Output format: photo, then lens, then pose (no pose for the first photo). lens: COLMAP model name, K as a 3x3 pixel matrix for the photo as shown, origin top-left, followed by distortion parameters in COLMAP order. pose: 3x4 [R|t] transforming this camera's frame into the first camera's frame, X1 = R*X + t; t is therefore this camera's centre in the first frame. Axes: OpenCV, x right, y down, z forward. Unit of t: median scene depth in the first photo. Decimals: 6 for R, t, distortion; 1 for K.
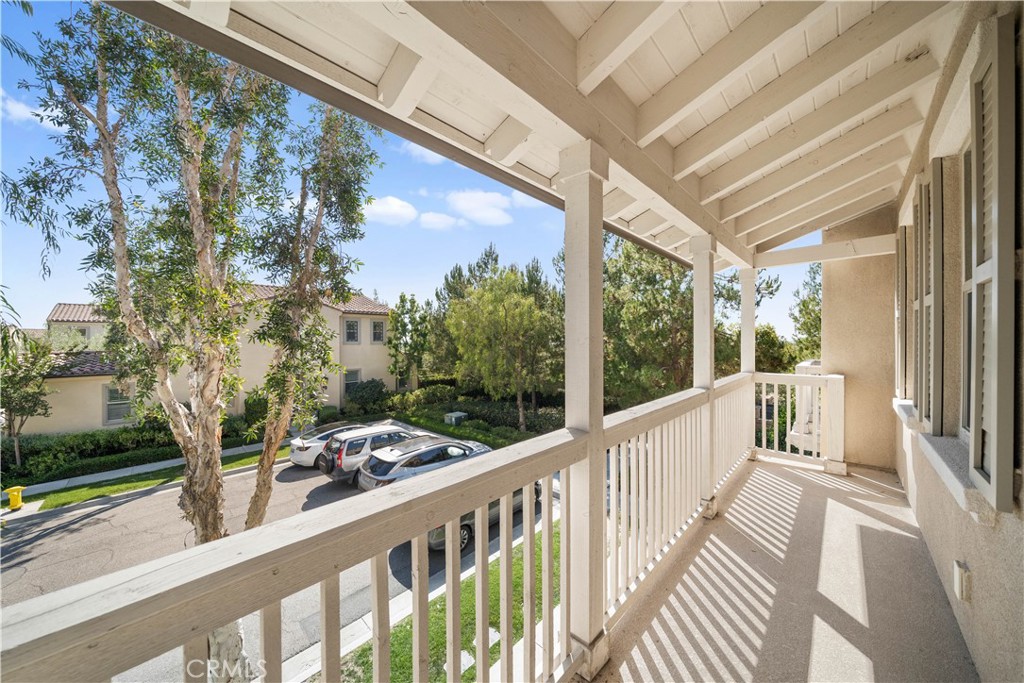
lens RADIAL K [[350.3, 0, 510.0], [0, 350.3, 345.3], [0, 0, 1]] dist [-0.005006, -0.000031]
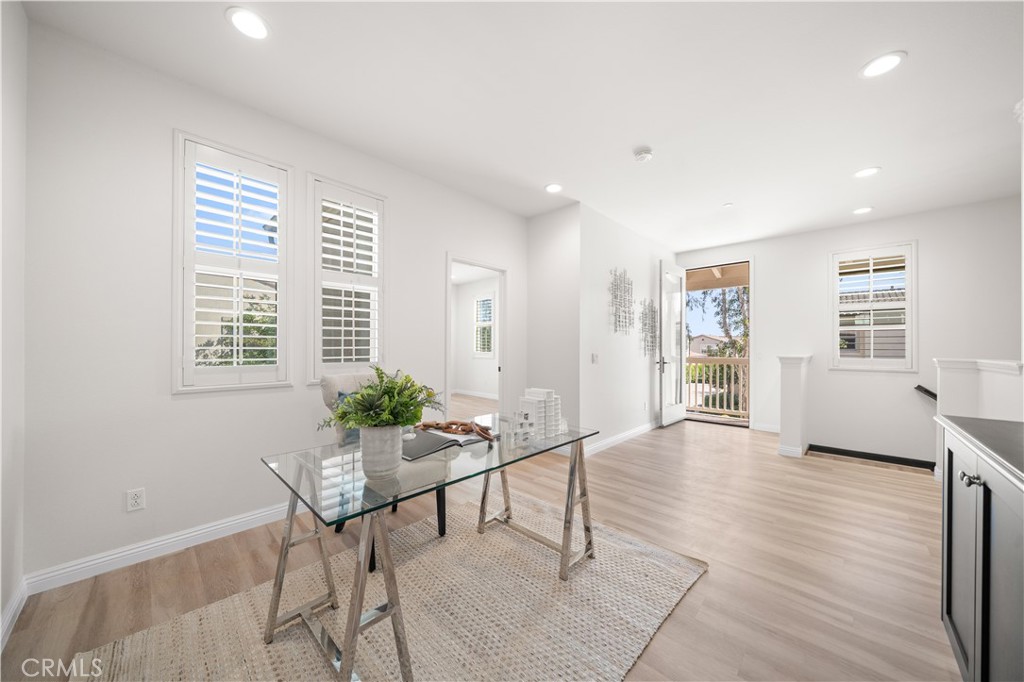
lens RADIAL K [[350.3, 0, 504.6], [0, 350.3, 344.8], [0, 0, 1]] dist [-0.005006, -0.000031]
pose [[0.003314, 0.003423, -0.999989, 1.843402], [0.003764, 0.999987, 0.003436, 0.013315], [0.999987, -0.003775, 0.003301, -0.865963]]
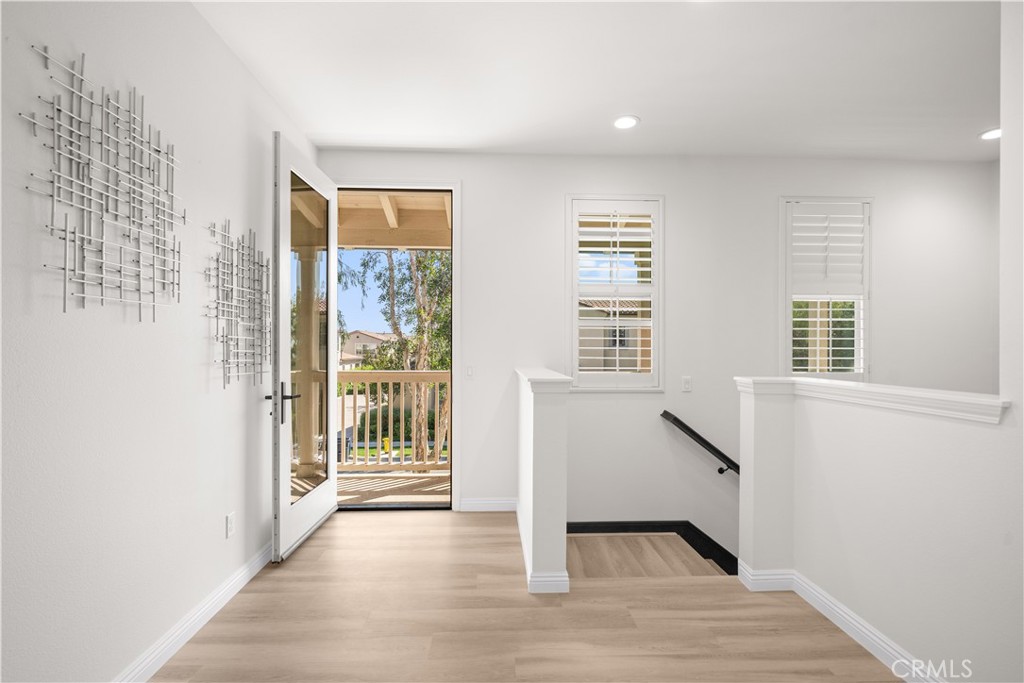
lens RADIAL K [[480.2, 0, 512.6], [0, 480.2, 344.3], [0, 0, 1]] dist [0.002255, 0.000422]
pose [[0.739625, 0.007160, -0.672981, 1.206185], [-0.004312, 0.999973, 0.005899, 0.003462], [0.673005, -0.001462, 0.739636, -0.534023]]
